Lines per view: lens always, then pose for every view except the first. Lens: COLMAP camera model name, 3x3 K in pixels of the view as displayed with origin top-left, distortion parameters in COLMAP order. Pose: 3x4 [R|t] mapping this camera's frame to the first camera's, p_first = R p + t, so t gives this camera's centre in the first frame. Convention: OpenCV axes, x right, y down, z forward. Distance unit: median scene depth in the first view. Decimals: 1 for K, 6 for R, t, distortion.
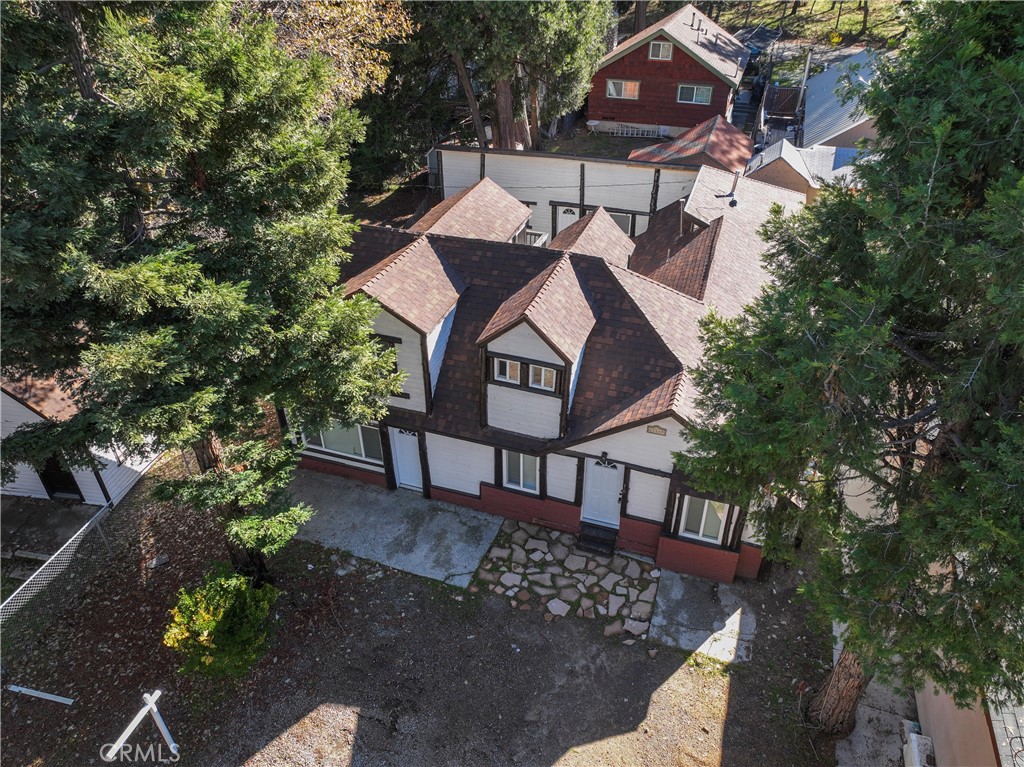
lens RADIAL K [[727.8, 0, 512.0], [0, 727.8, 383.5], [0, 0, 1]] dist [-0.035108, 0.050924]
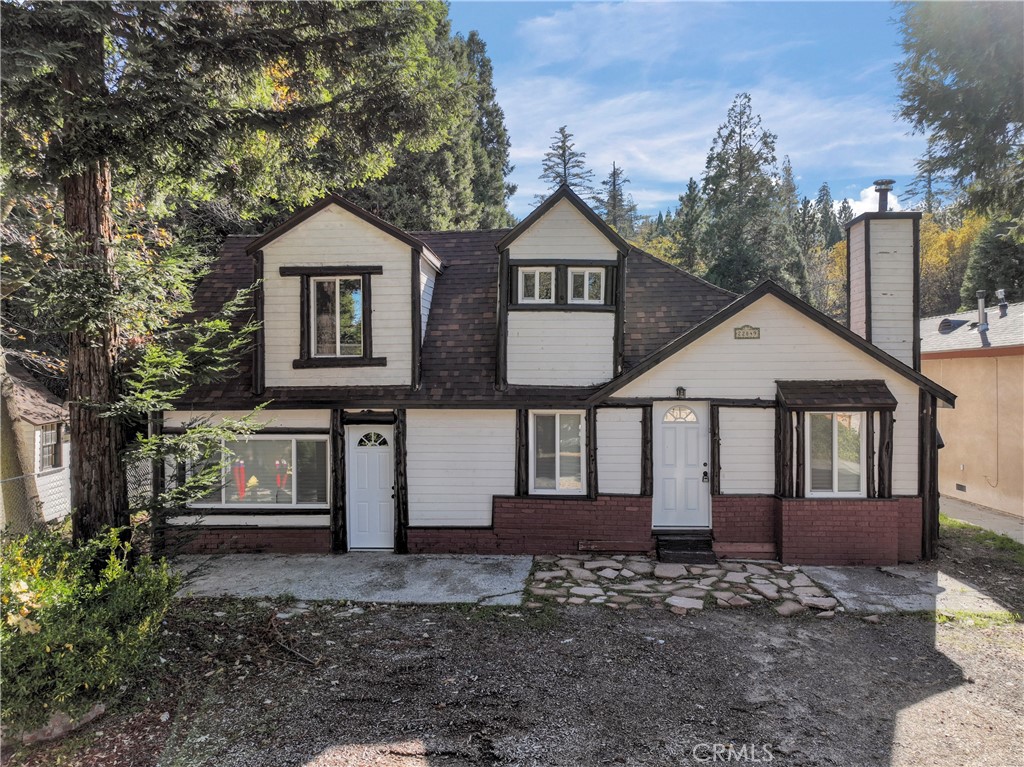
lens RADIAL K [[727.8, 0, 512.0], [0, 727.8, 383.5], [0, 0, 1]] dist [-0.035108, 0.050924]
pose [[0.961672, -0.001425, 0.274199, -0.227179], [0.153881, 0.830477, -0.535377, 0.445781], [-0.226953, 0.557051, 0.798866, 0.456378]]
